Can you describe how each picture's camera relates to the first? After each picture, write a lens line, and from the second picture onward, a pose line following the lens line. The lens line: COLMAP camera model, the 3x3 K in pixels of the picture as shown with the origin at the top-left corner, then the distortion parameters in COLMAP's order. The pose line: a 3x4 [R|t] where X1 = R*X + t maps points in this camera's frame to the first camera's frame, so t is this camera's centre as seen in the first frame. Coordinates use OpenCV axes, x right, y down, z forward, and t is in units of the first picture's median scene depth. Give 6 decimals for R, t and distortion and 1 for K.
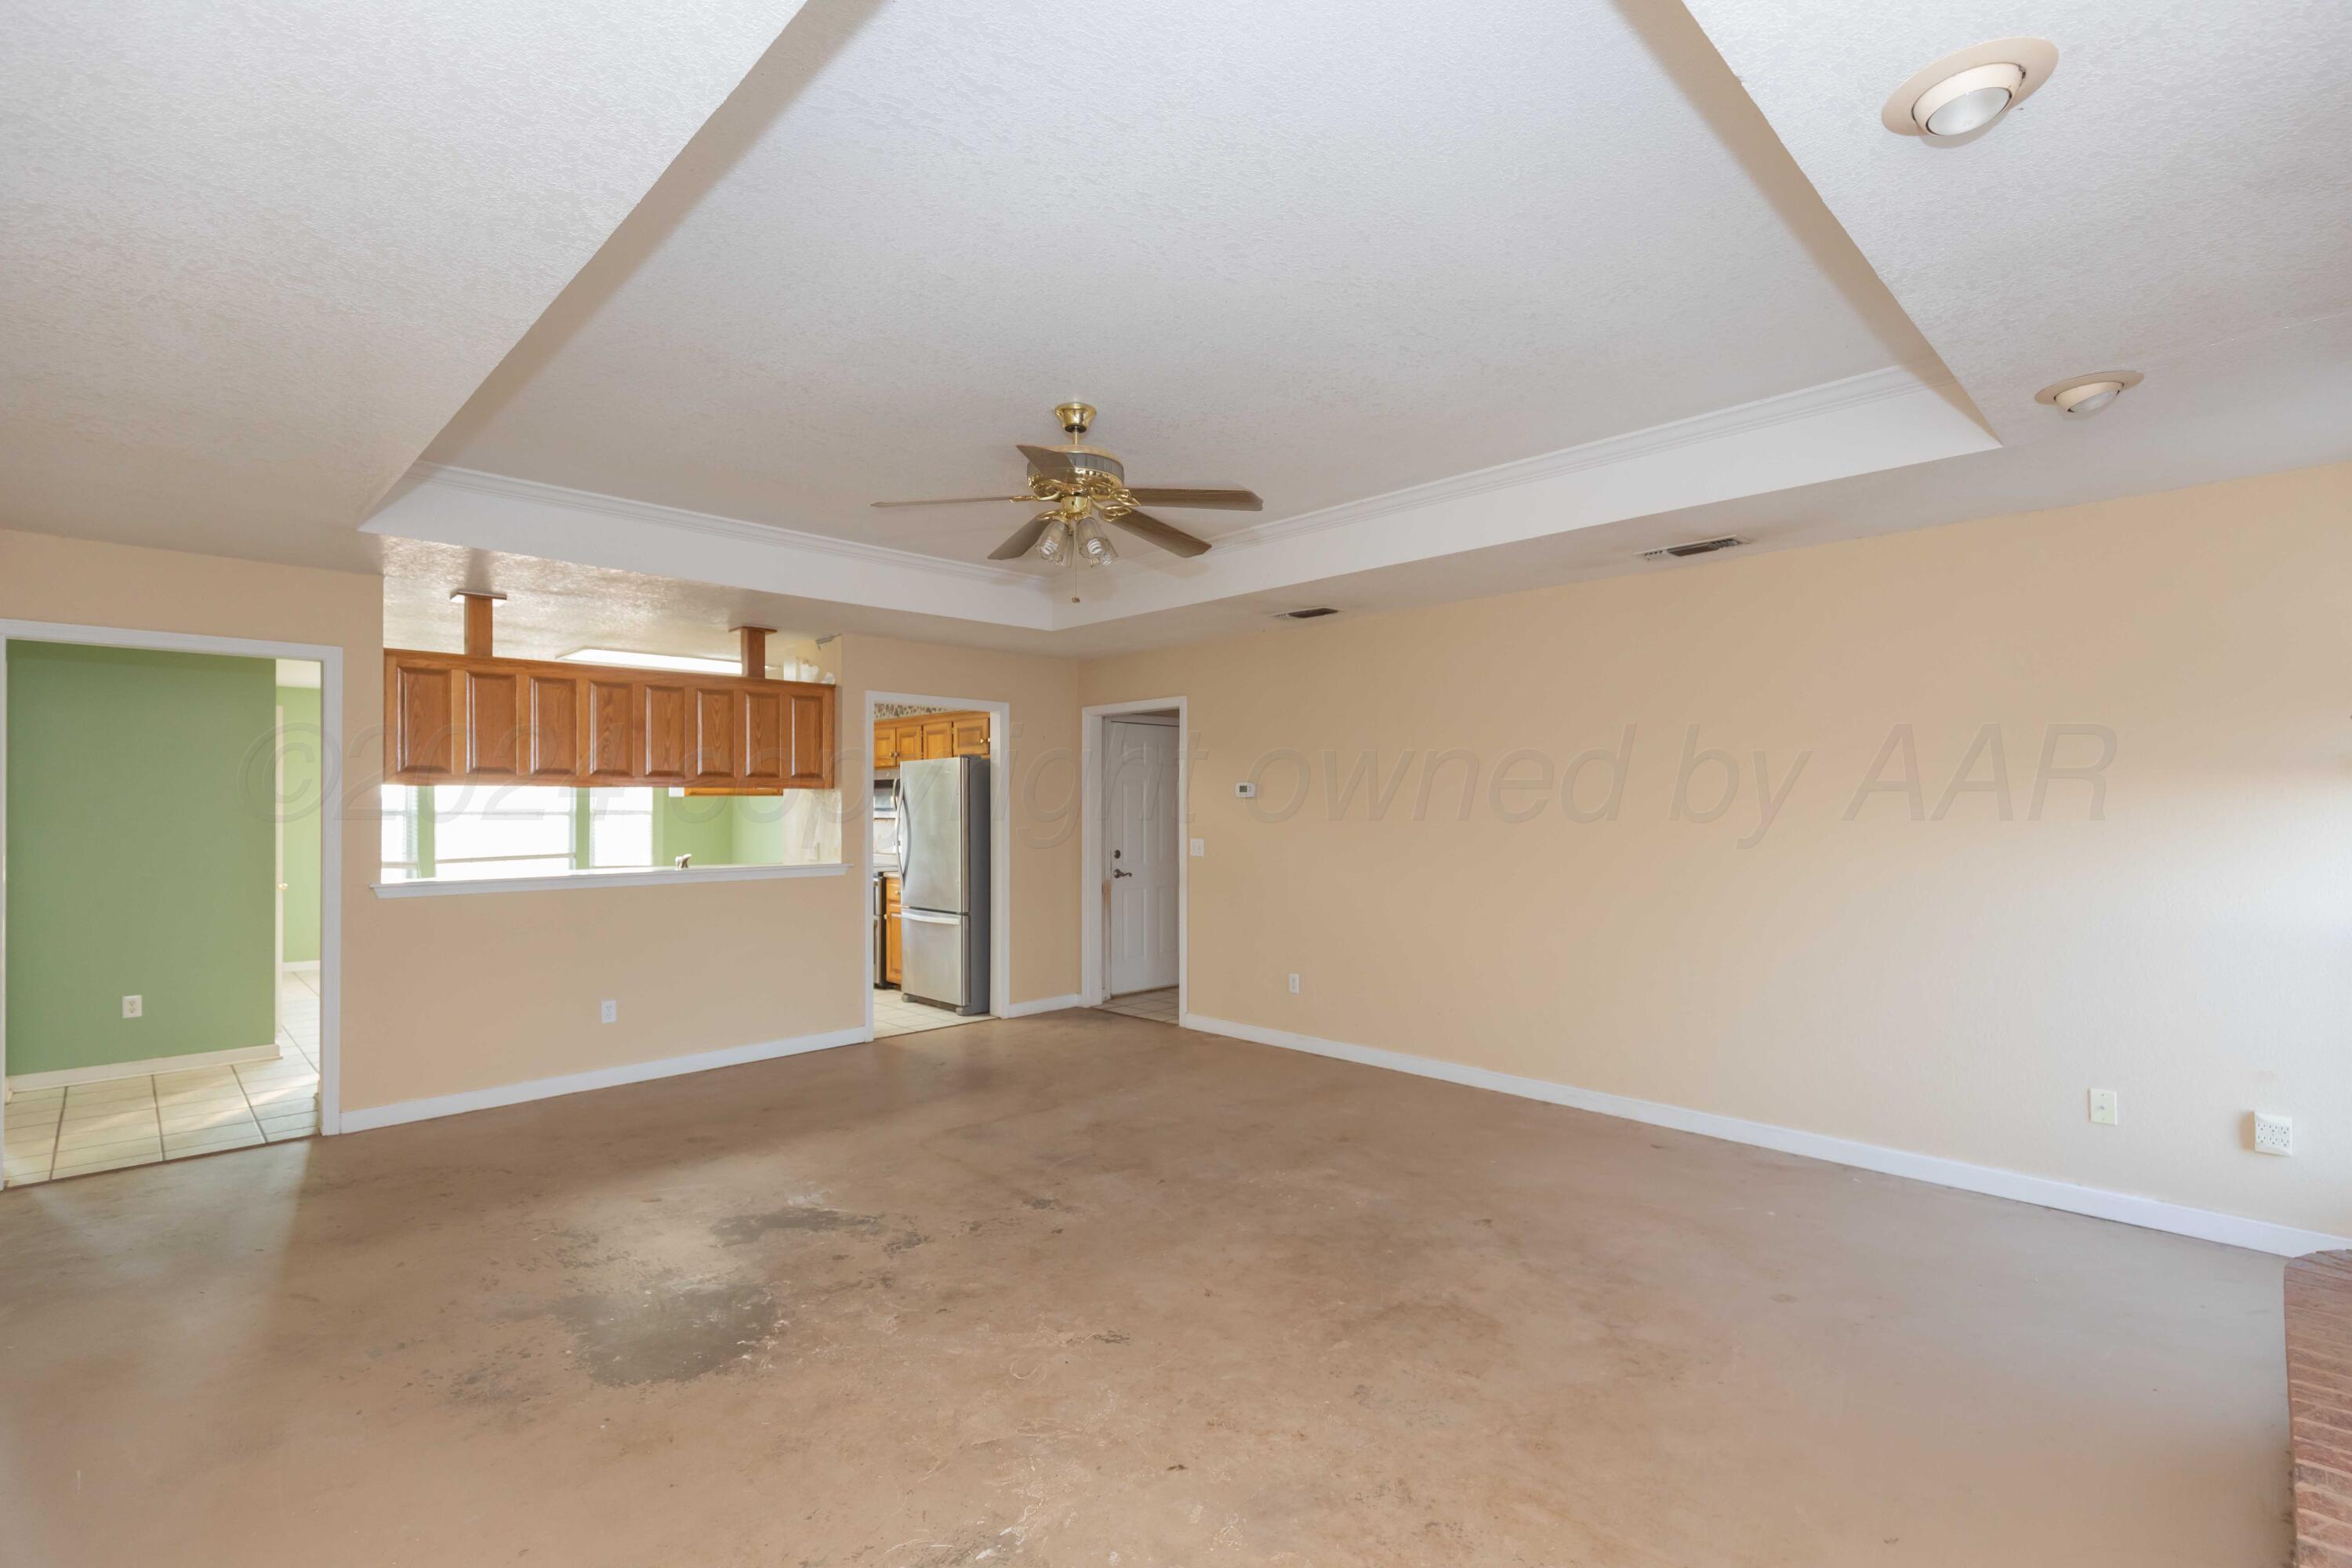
lens RADIAL K [[1078.5, 0, 1218.4], [0, 1078.5, 788.2], [0, 0, 1]] dist [0.005364, 0.000140]
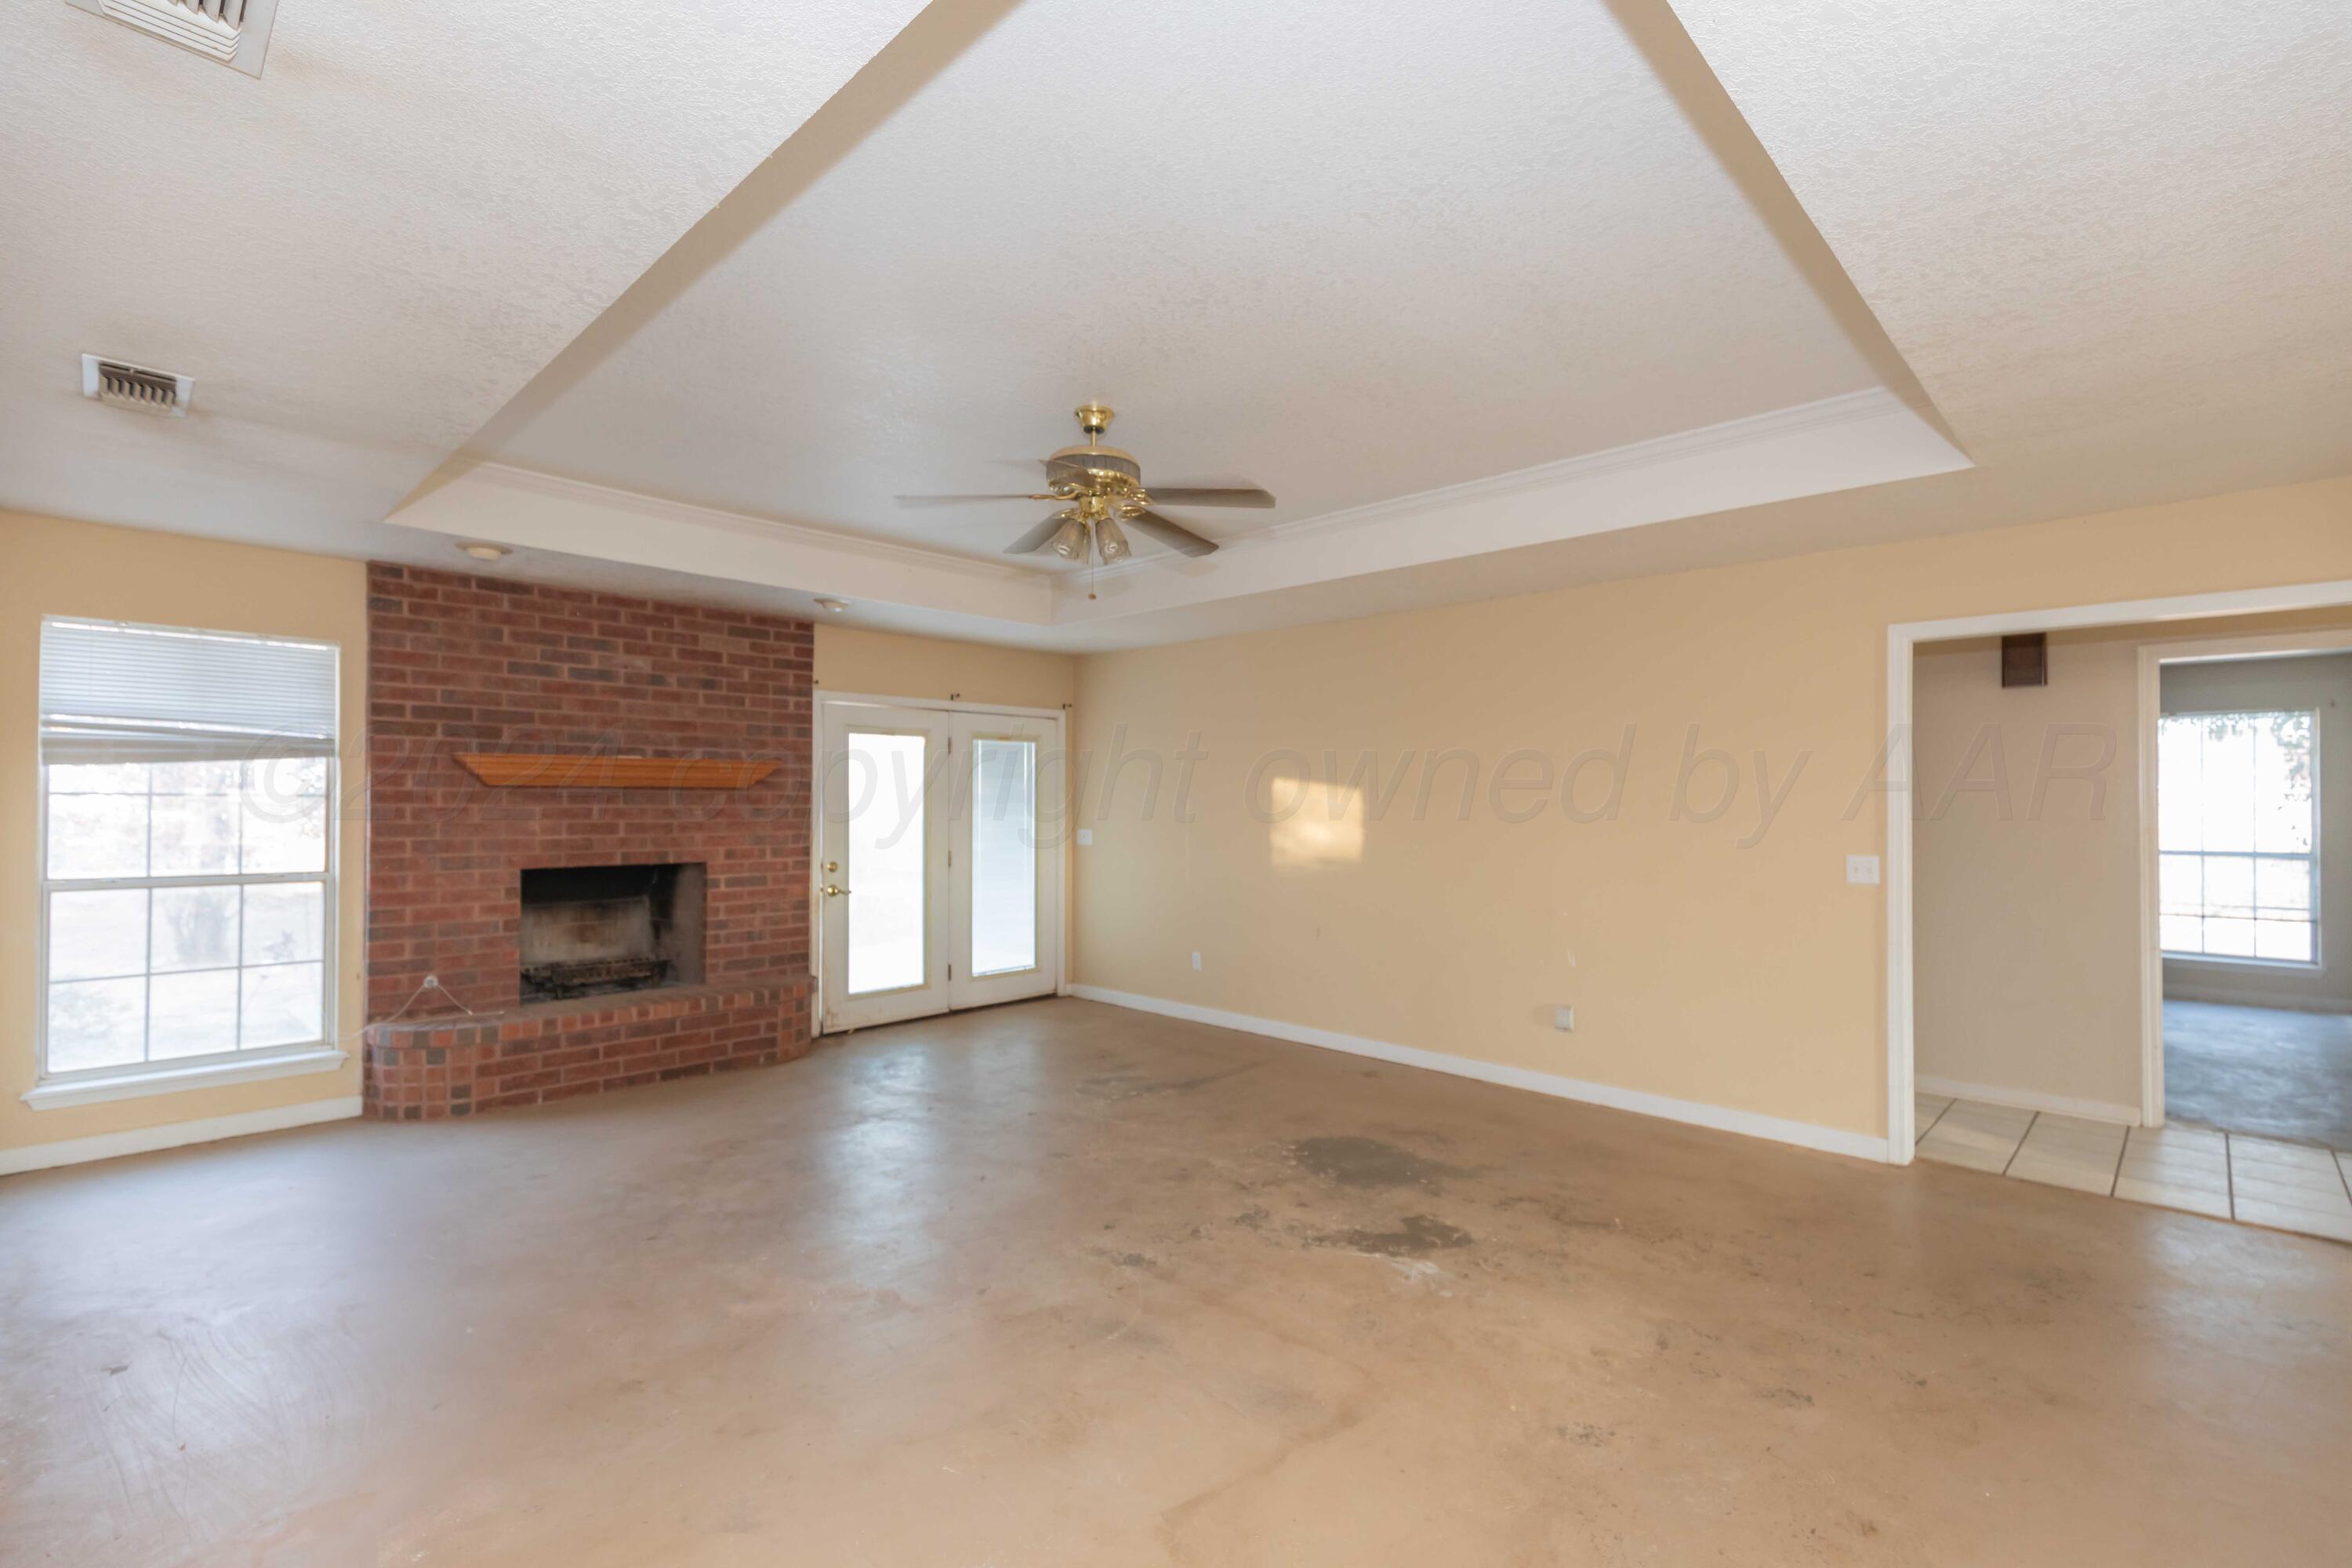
lens RADIAL K [[1042.3, 0, 1185.9], [0, 1042.3, 785.1], [0, 0, 1]] dist [0.001371, 0.000247]
pose [[-0.999980, -0.003282, 0.005373, -0.216852], [-0.003459, 0.999440, -0.033291, 0.037477], [-0.005260, -0.033309, -0.999431, 1.912343]]
